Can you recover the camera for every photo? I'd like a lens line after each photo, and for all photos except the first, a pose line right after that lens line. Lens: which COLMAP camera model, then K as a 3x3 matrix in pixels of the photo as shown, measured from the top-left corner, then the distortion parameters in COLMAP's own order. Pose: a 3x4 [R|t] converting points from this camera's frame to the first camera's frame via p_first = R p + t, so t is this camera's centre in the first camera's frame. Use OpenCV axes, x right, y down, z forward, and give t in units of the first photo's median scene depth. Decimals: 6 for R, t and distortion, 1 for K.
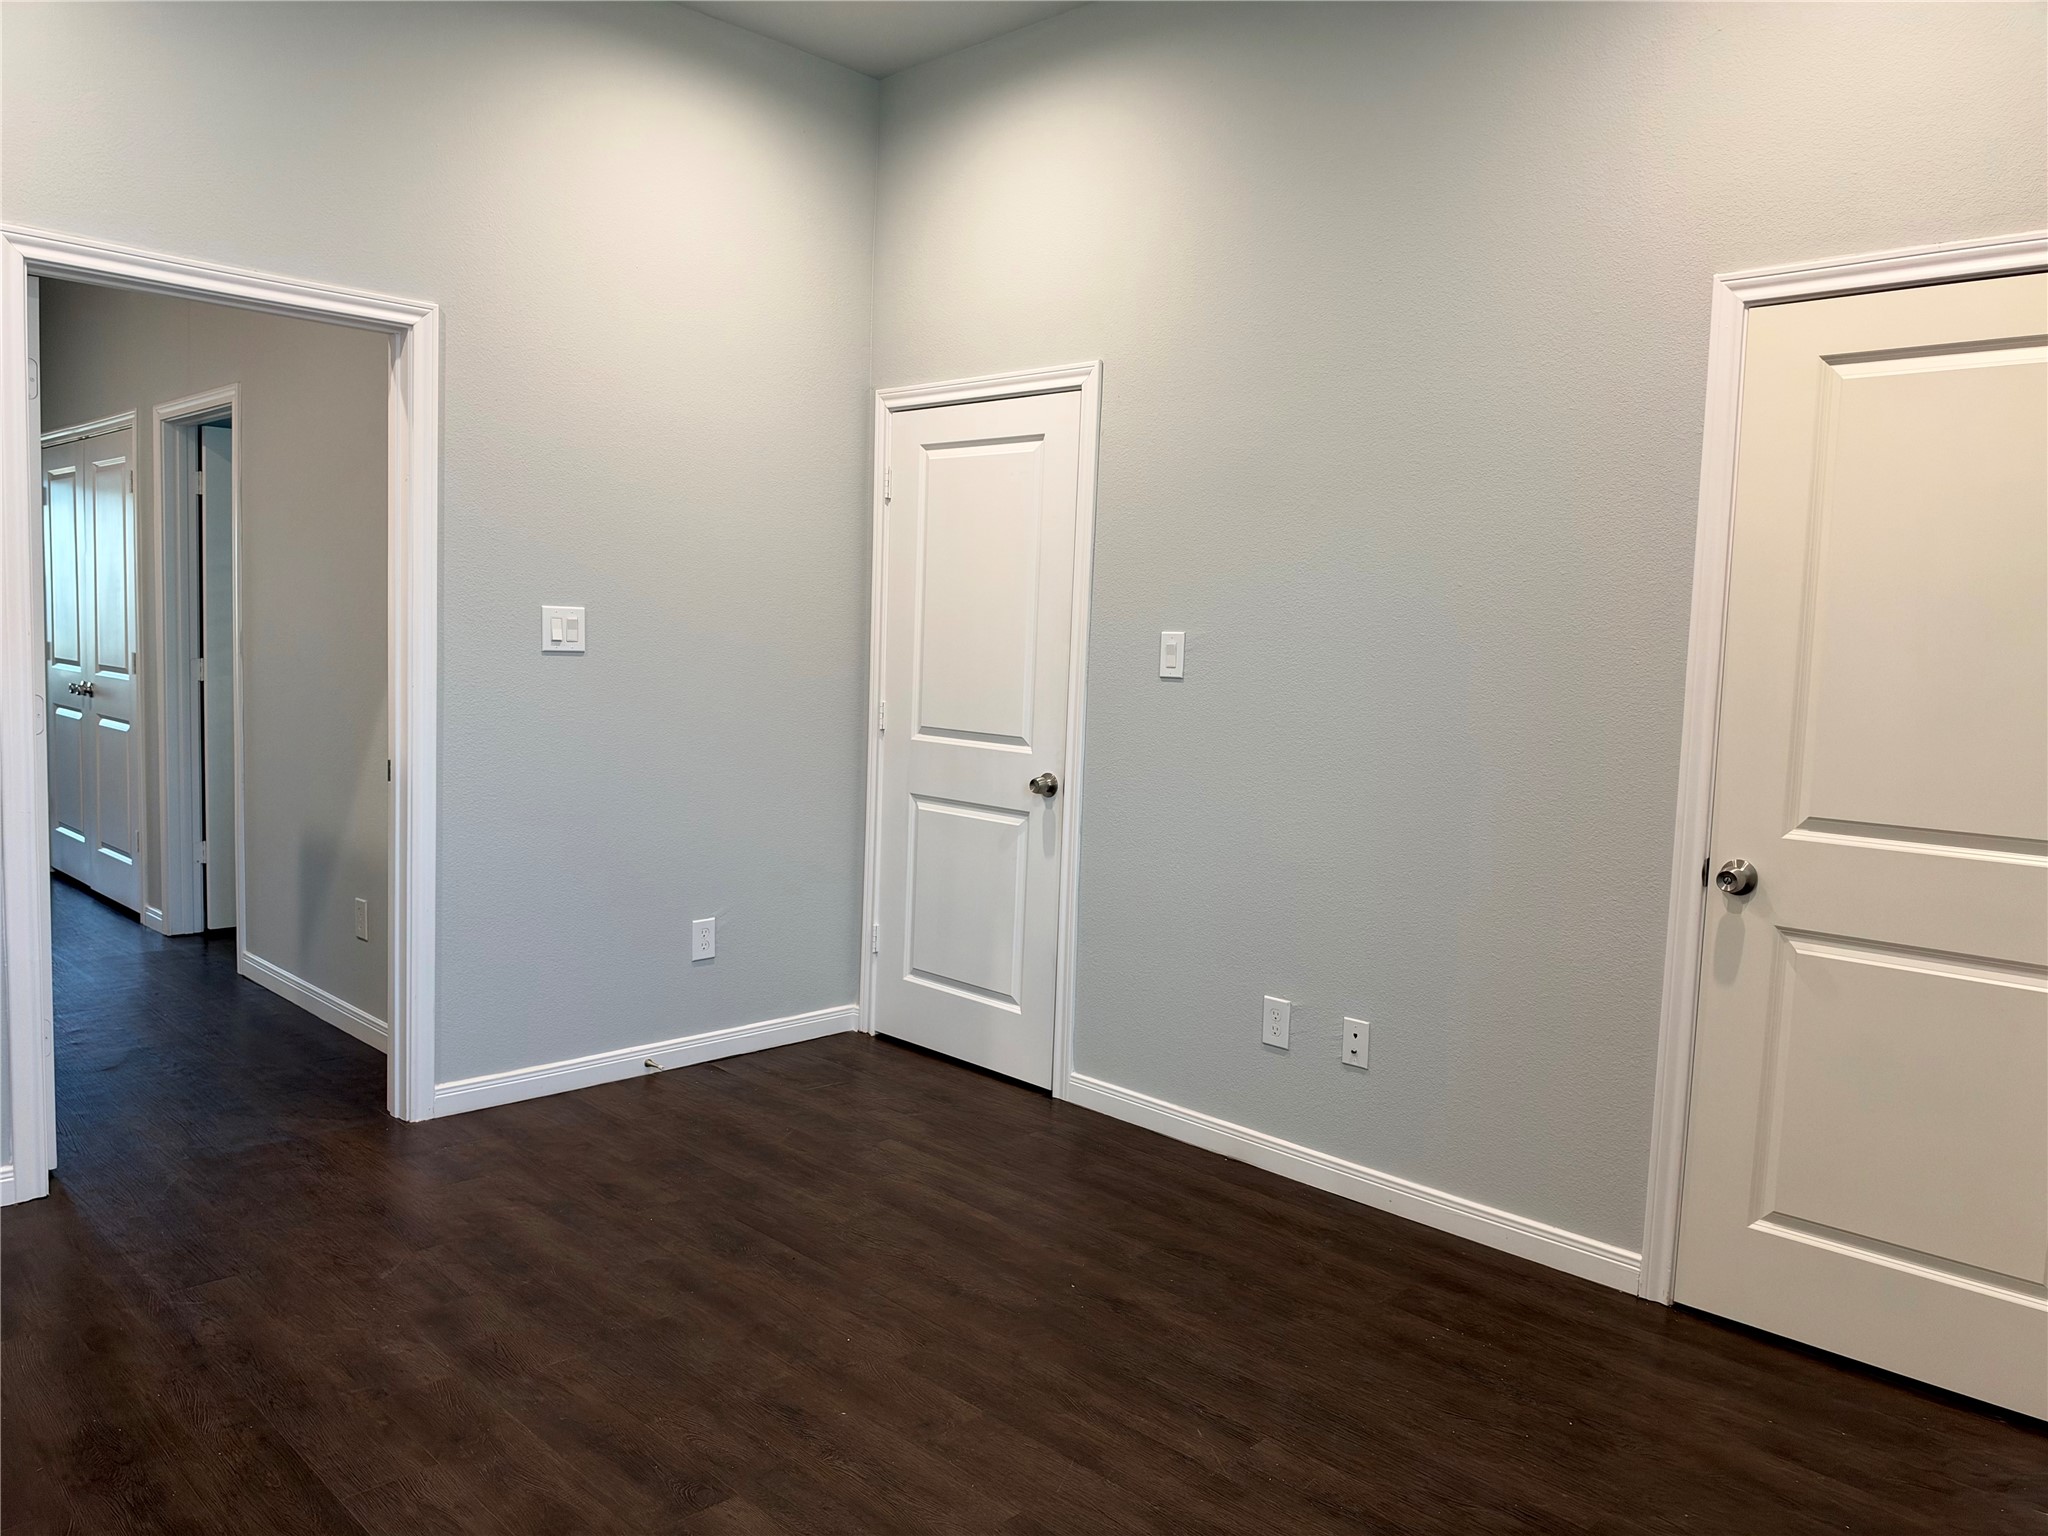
lens RADIAL K [[1478.0, 0, 1024.0], [0, 1478.0, 768.0], [0, 0, 1]] dist [0.135041, -0.217570]
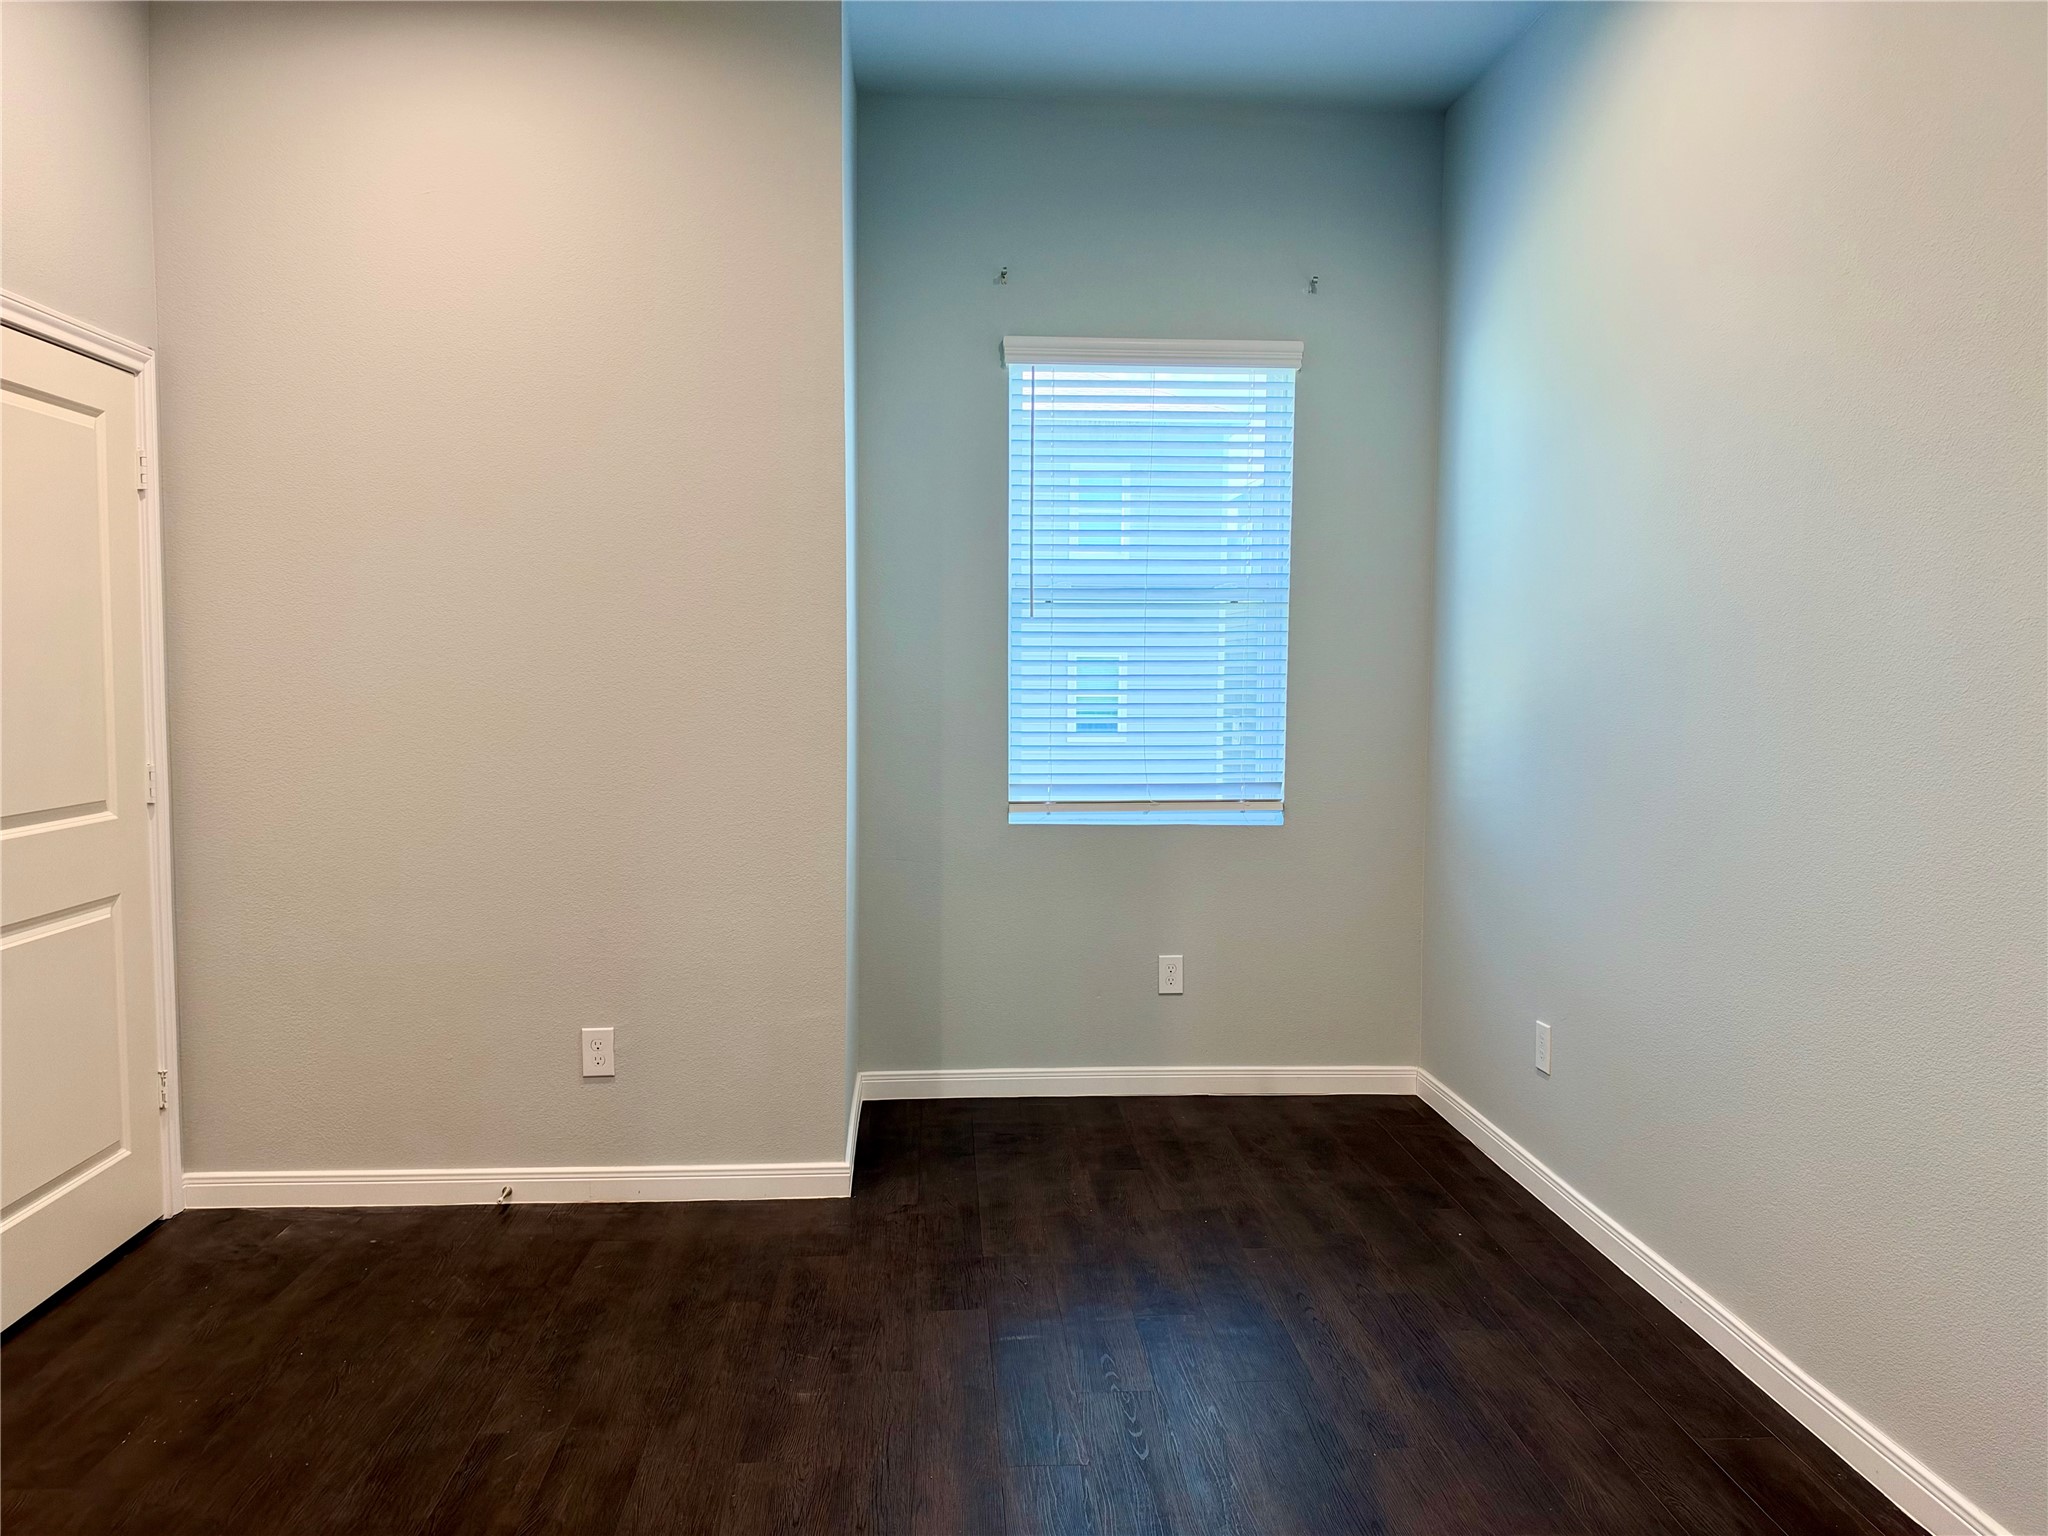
lens RADIAL K [[1478.0, 0, 1024.0], [0, 1478.0, 768.0], [0, 0, 1]] dist [0.135041, -0.217570]
pose [[-0.746137, -0.086987, 0.660086, -0.780980], [0.027260, 0.986606, 0.160829, -0.172543], [-0.665235, 0.137995, -0.733771, 1.467035]]
